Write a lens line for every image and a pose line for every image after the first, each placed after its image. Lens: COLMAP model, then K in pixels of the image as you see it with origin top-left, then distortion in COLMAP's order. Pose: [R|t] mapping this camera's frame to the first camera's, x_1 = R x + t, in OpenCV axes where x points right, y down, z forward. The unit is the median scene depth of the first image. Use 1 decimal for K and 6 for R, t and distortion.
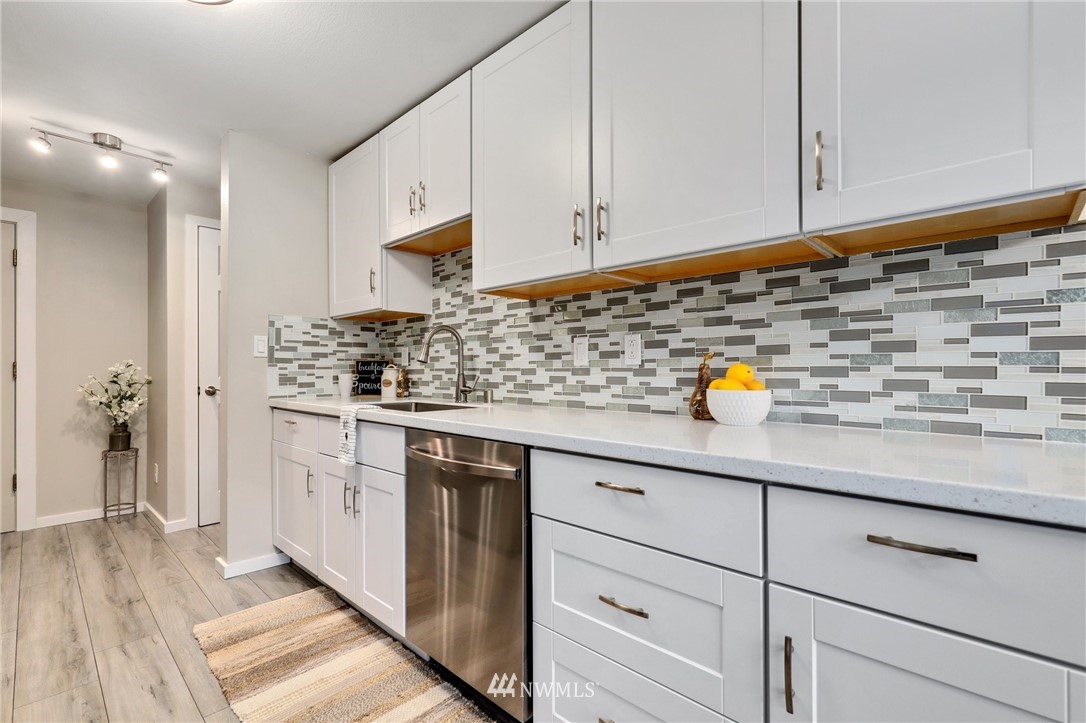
lens RADIAL K [[490.0, 0, 542.5], [0, 490.0, 367.0], [0, 0, 1]] dist [0.000762, 0.000086]
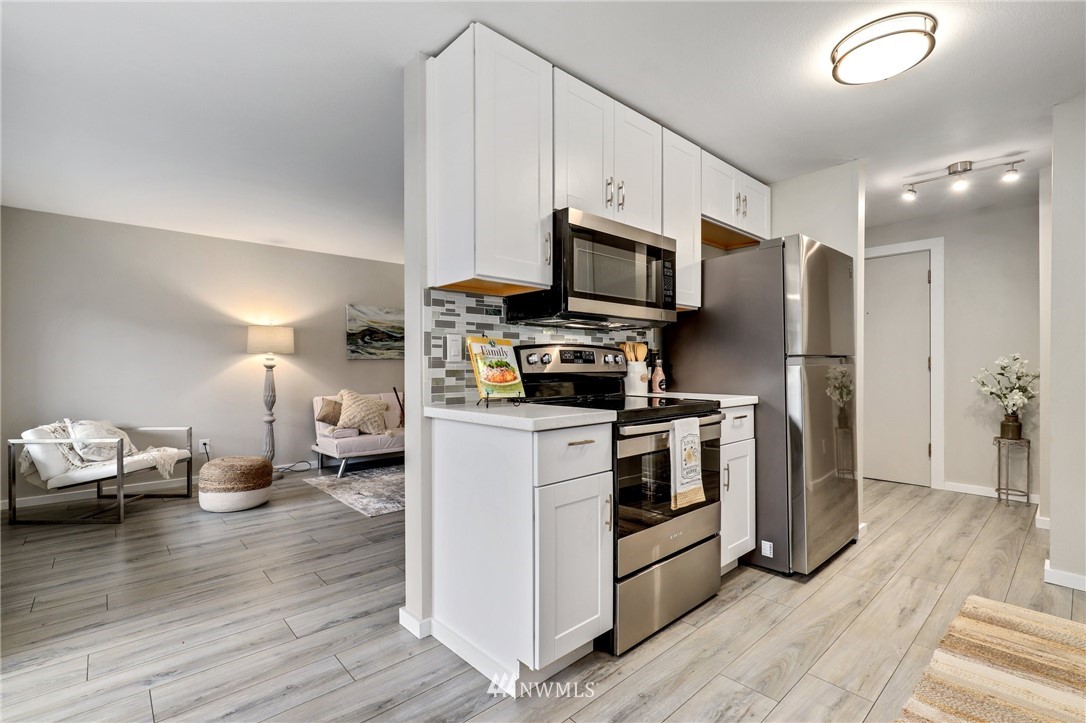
lens RADIAL K [[490.0, 0, 544.1], [0, 490.0, 367.0], [0, 0, 1]] dist [0.000762, 0.000086]
pose [[-0.070386, 0.007375, -0.997493, 0.376018], [0.008276, 0.999943, 0.006809, -0.001646], [0.997485, -0.007776, -0.070443, 0.096009]]
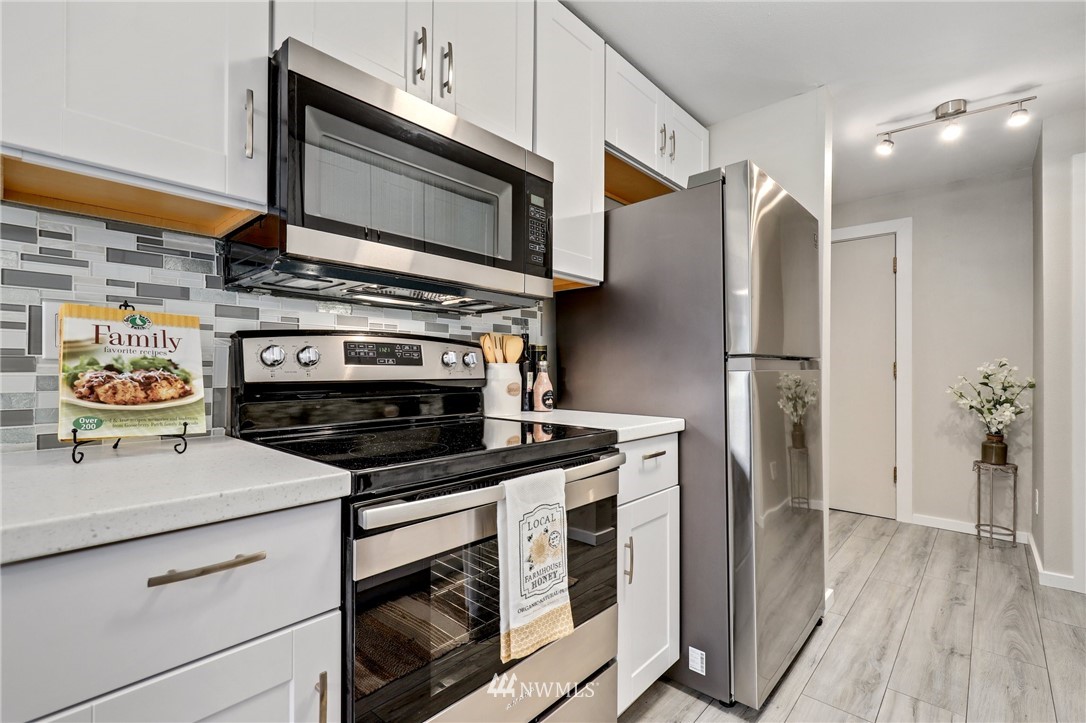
lens RADIAL K [[490.0, 0, 542.8], [0, 490.0, 366.2], [0, 0, 1]] dist [0.000762, 0.000086]
pose [[0.022973, -0.001840, -0.999734, -0.027904], [0.000305, 0.999998, -0.001834, 0.000790], [0.999736, -0.000263, 0.022973, 0.265723]]
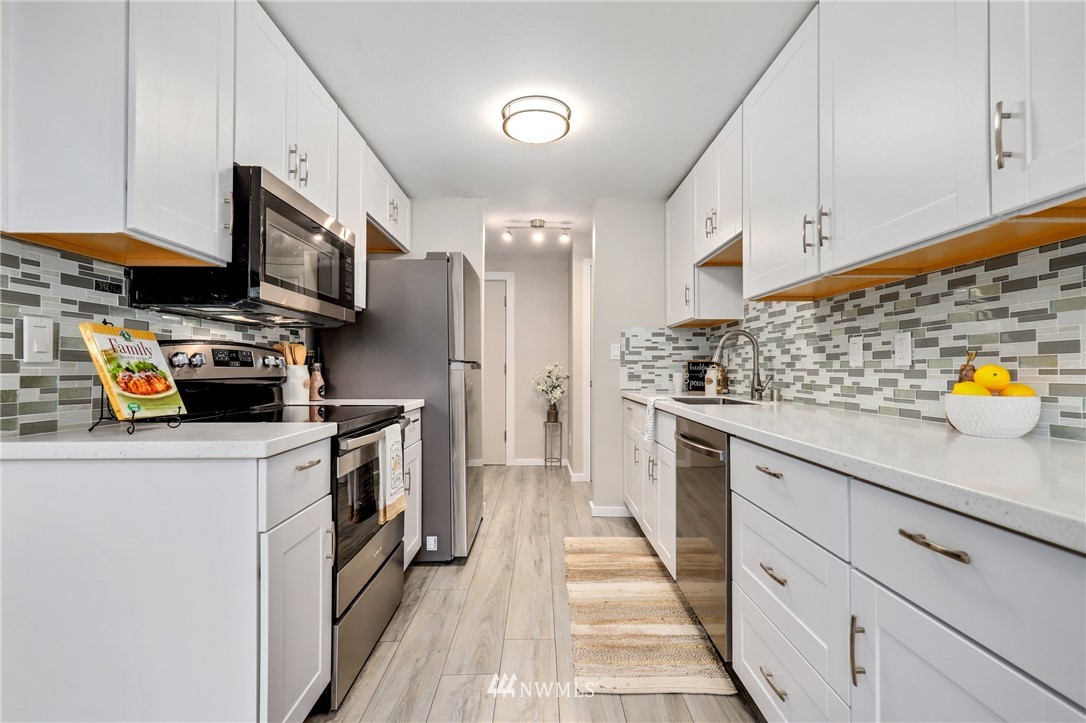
lens RADIAL K [[490.0, 0, 541.7], [0, 490.0, 366.8], [0, 0, 1]] dist [0.000762, 0.000086]
pose [[0.693931, 0.001174, -0.720040, 0.274038], [-0.000288, 0.999999, 0.001353, -0.002459], [0.720041, -0.000732, 0.693931, -0.089756]]
